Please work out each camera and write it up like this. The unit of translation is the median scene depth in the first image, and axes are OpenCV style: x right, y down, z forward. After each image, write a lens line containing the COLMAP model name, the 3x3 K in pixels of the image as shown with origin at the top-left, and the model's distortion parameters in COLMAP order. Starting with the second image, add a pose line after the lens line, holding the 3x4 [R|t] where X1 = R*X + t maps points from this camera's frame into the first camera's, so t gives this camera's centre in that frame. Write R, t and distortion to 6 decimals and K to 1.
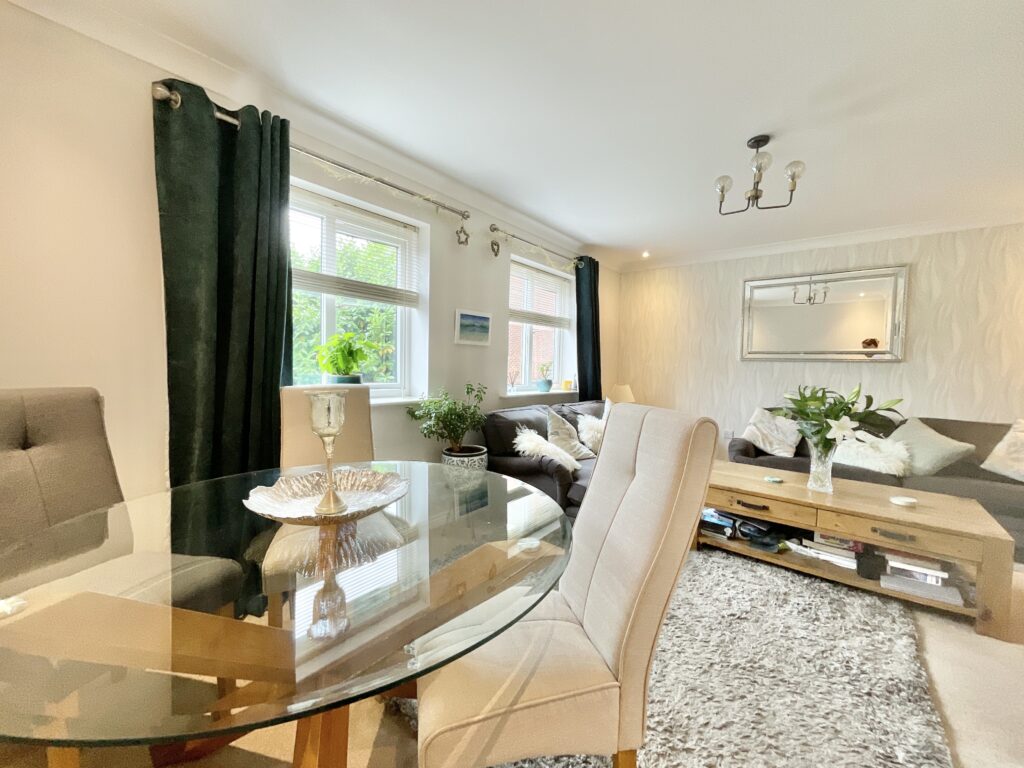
lens RADIAL K [[420.6, 0, 512.0], [0, 420.6, 384.0], [0, 0, 1]] dist [0.000211, 0.000760]
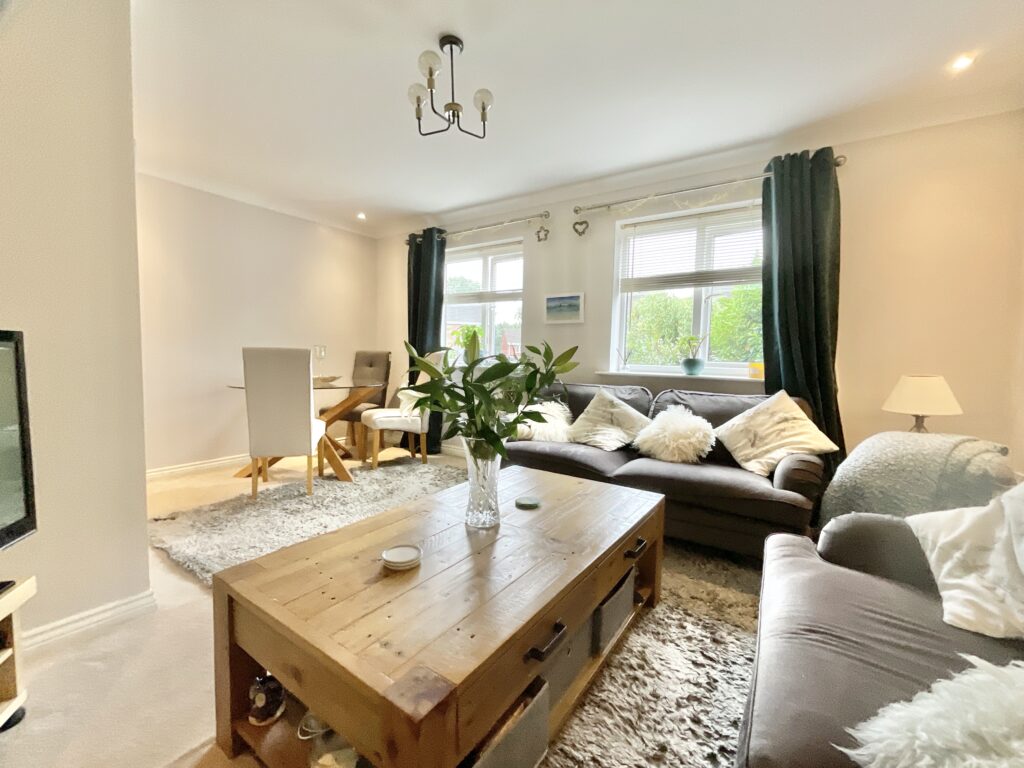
lens RADIAL K [[420.6, 0, 512.0], [0, 420.6, 384.0], [0, 0, 1]] dist [0.000211, 0.000760]
pose [[0.094169, 0.054902, -0.994041, 1.057558], [-0.056773, 0.997150, 0.049696, 0.021461], [0.993936, 0.051755, 0.097018, 0.790958]]
